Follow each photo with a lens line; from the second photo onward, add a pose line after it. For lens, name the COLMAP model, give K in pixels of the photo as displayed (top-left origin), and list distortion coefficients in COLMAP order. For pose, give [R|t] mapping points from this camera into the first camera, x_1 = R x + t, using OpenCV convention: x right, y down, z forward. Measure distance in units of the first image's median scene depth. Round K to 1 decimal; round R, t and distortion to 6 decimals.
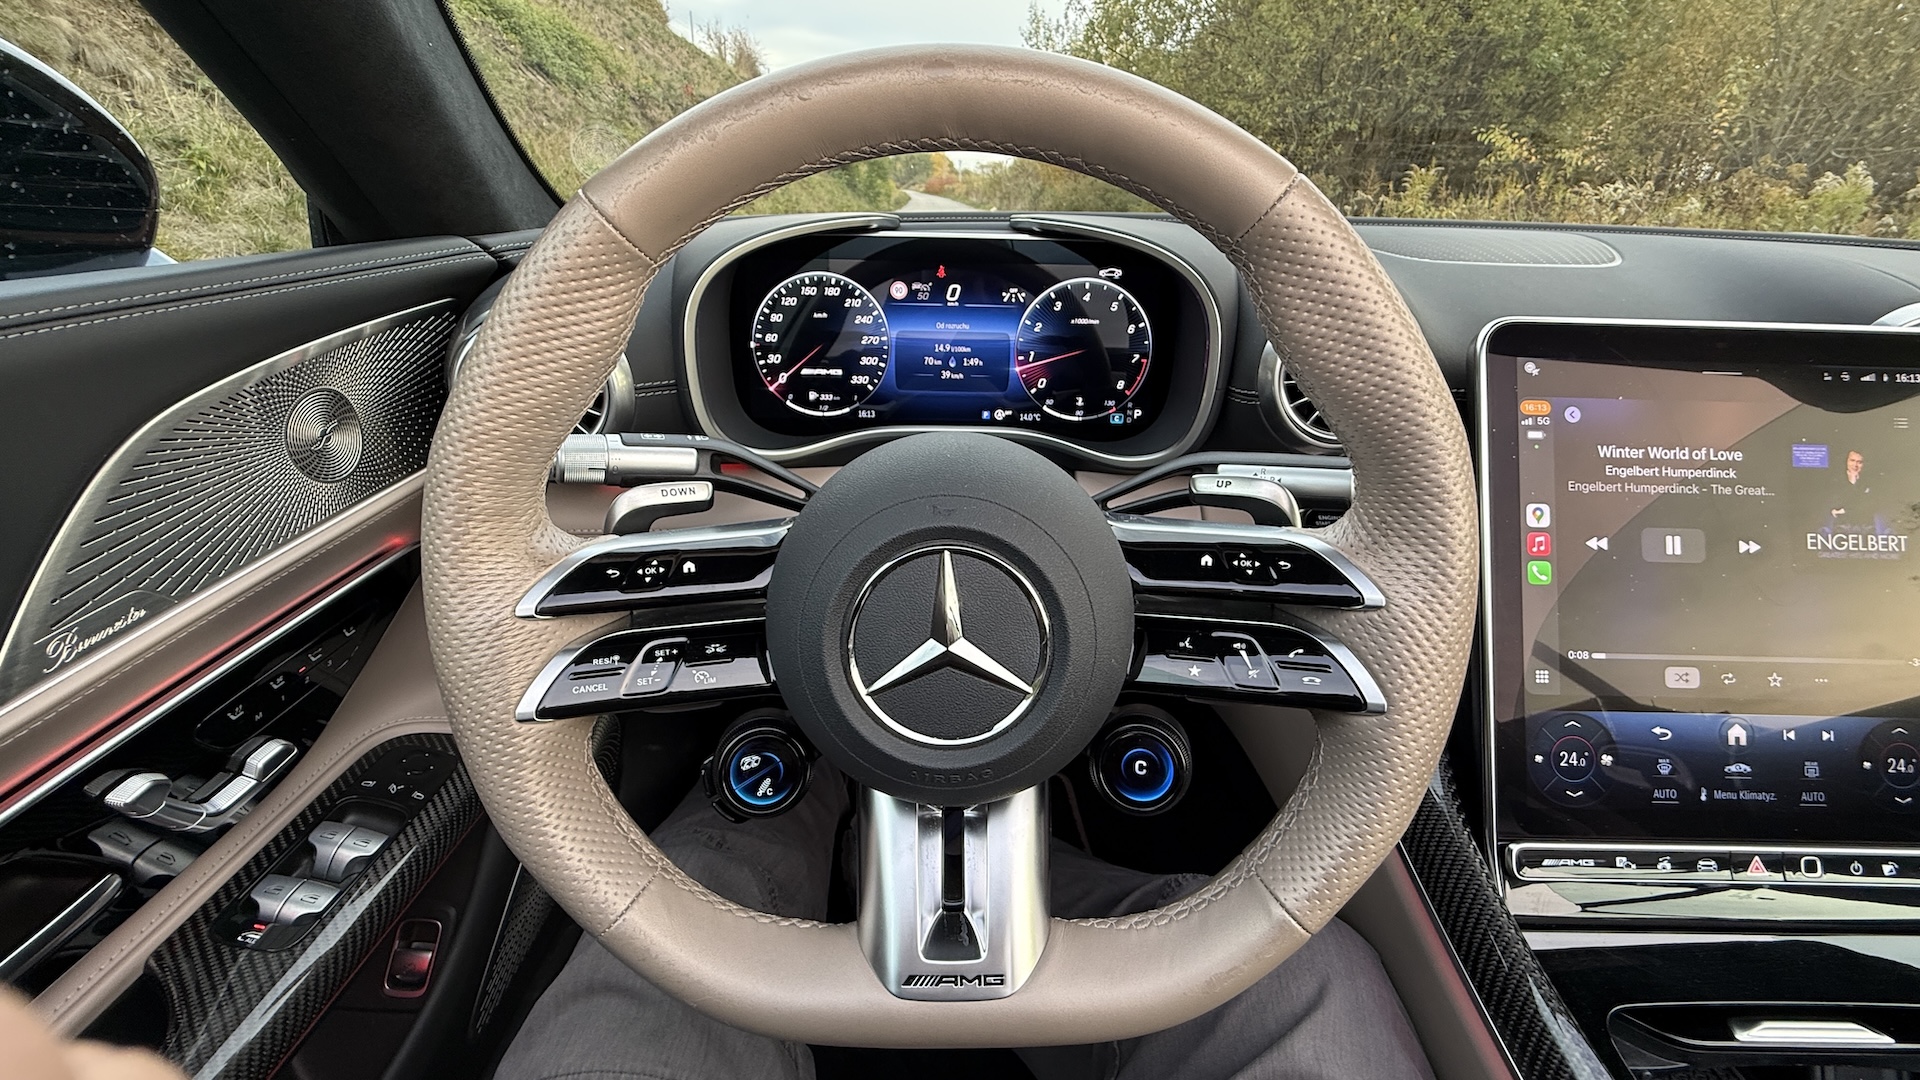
lens RADIAL K [[770.4, 0, 957.6], [0, 770.4, 533.9], [0, 0, 1]] dist [0.000582, -0.000409]
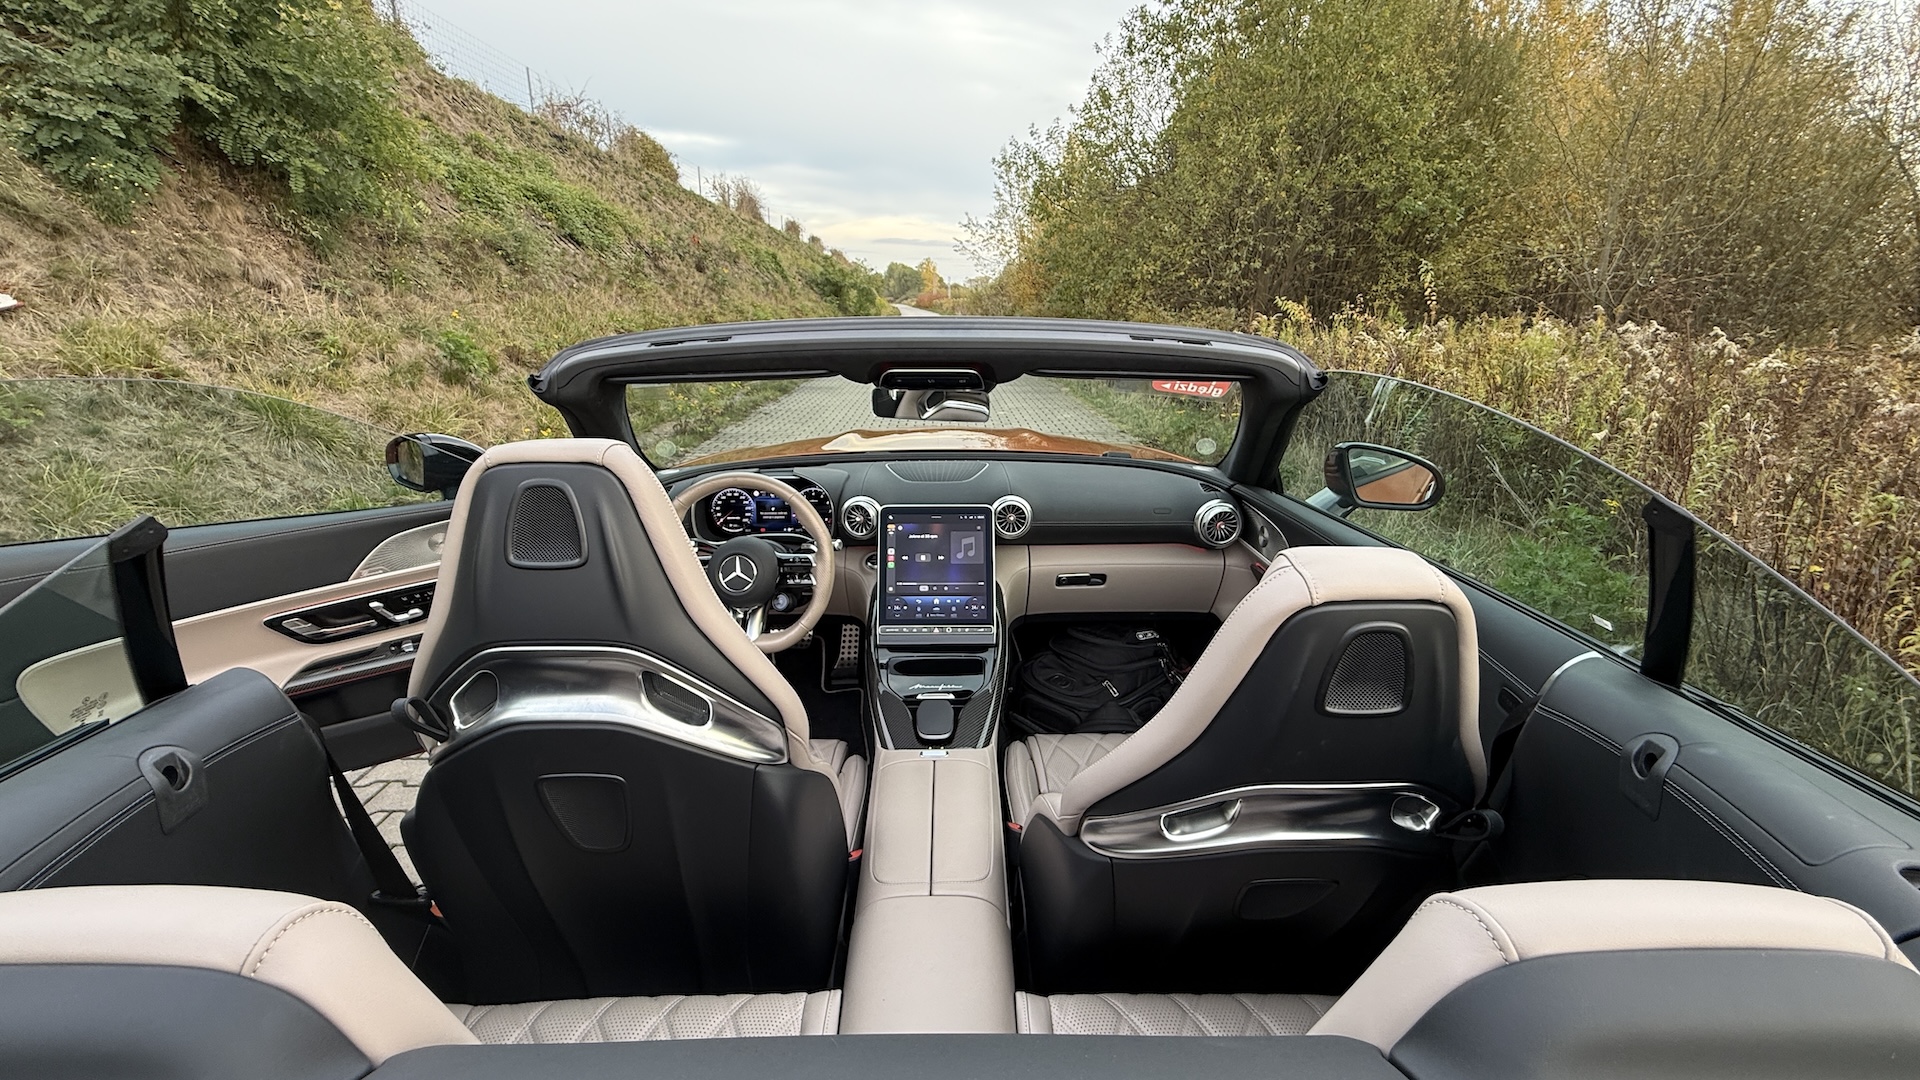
lens RADIAL K [[770.4, 0, 957.6], [0, 770.4, 533.9], [0, 0, 1]] dist [0.000582, -0.000409]
pose [[0.999594, -0.028509, 0.000130, 0.767642], [0.028303, 0.991794, -0.124674, 0.287701], [0.003426, 0.124627, 0.992198, -2.216502]]
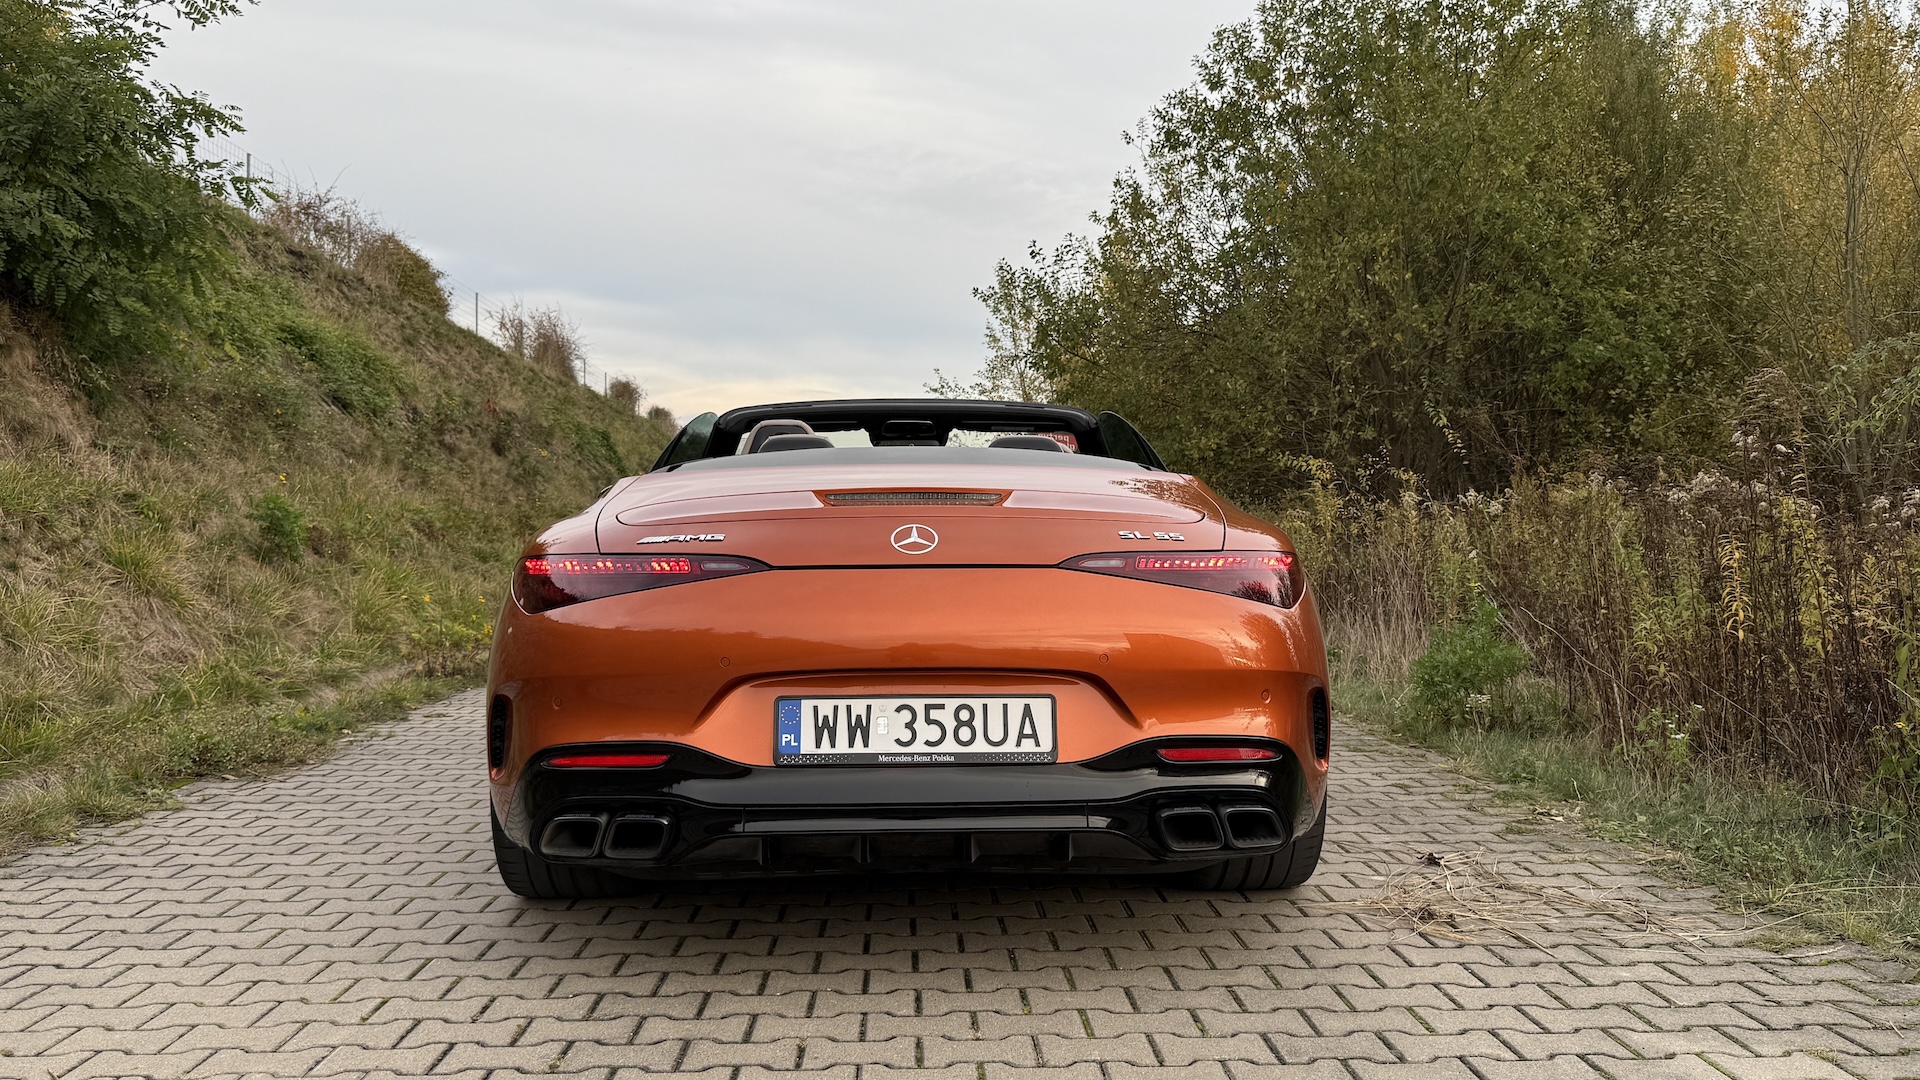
lens RADIAL K [[1607.1, 0, 965.2], [0, 1607.1, 539.6], [0, 0, 1]] dist [0.117361, -0.215952]
pose [[0.998931, -0.030469, 0.034760, 0.698456], [0.041899, 0.914443, -0.402541, 4.037008], [-0.019521, 0.403567, 0.914742, -8.498095]]
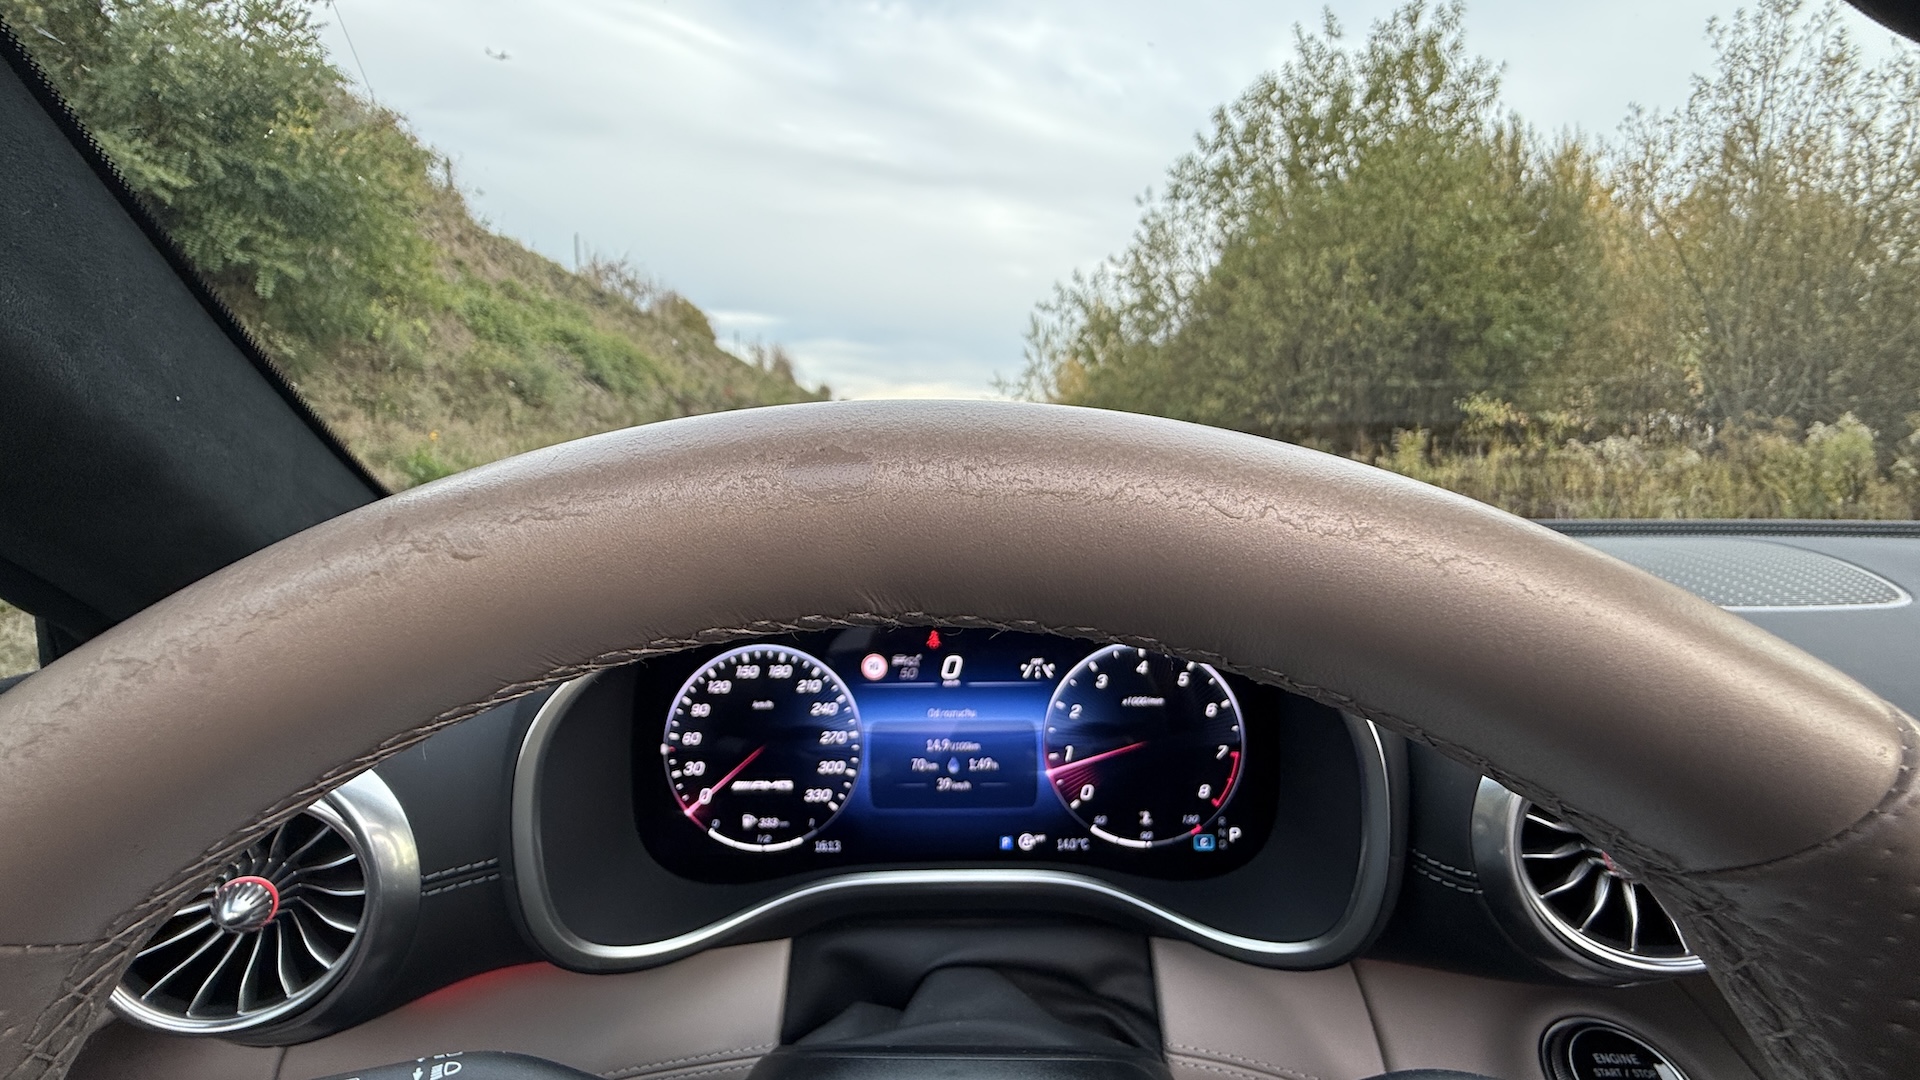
lens RADIAL K [[773.6, 0, 960.0], [0, 773.6, 540.0], [0, 0, 1]] dist [-0.000965, -0.000625]
pose [[0.999188, -0.035382, -0.019248, 0.019476], [0.027505, 0.948466, -0.315682, -0.195716], [0.029426, 0.314897, 0.948670, 0.286583]]
